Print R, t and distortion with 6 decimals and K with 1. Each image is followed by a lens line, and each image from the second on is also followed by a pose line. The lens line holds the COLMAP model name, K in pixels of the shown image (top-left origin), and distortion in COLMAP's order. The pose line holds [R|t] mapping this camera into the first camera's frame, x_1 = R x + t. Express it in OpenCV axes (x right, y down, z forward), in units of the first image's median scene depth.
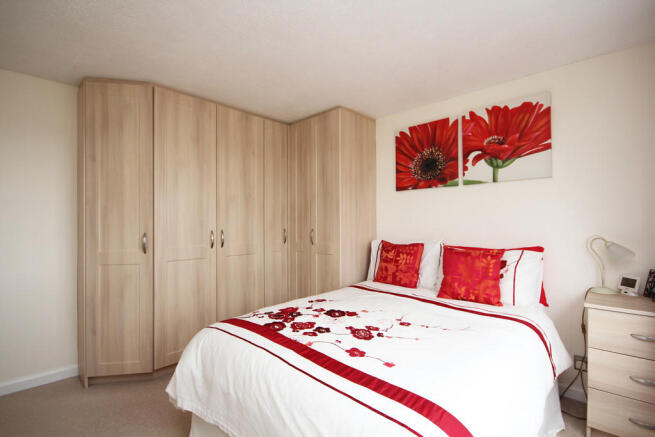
lens RADIAL K [[301.3, 0, 326.8], [0, 301.3, 222.2], [0, 0, 1]] dist [-0.000039, 0.000135]
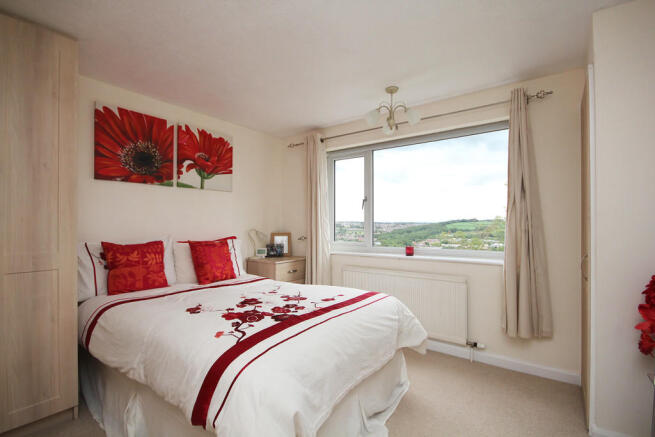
lens RADIAL K [[301.3, 0, 326.8], [0, 301.3, 222.2], [0, 0, 1]] dist [-0.000039, 0.000135]
pose [[-0.128334, 0.010621, 0.991674, -0.727453], [0.001275, 0.999944, -0.010544, 0.021107], [-0.991730, -0.000089, -0.128341, 0.596406]]
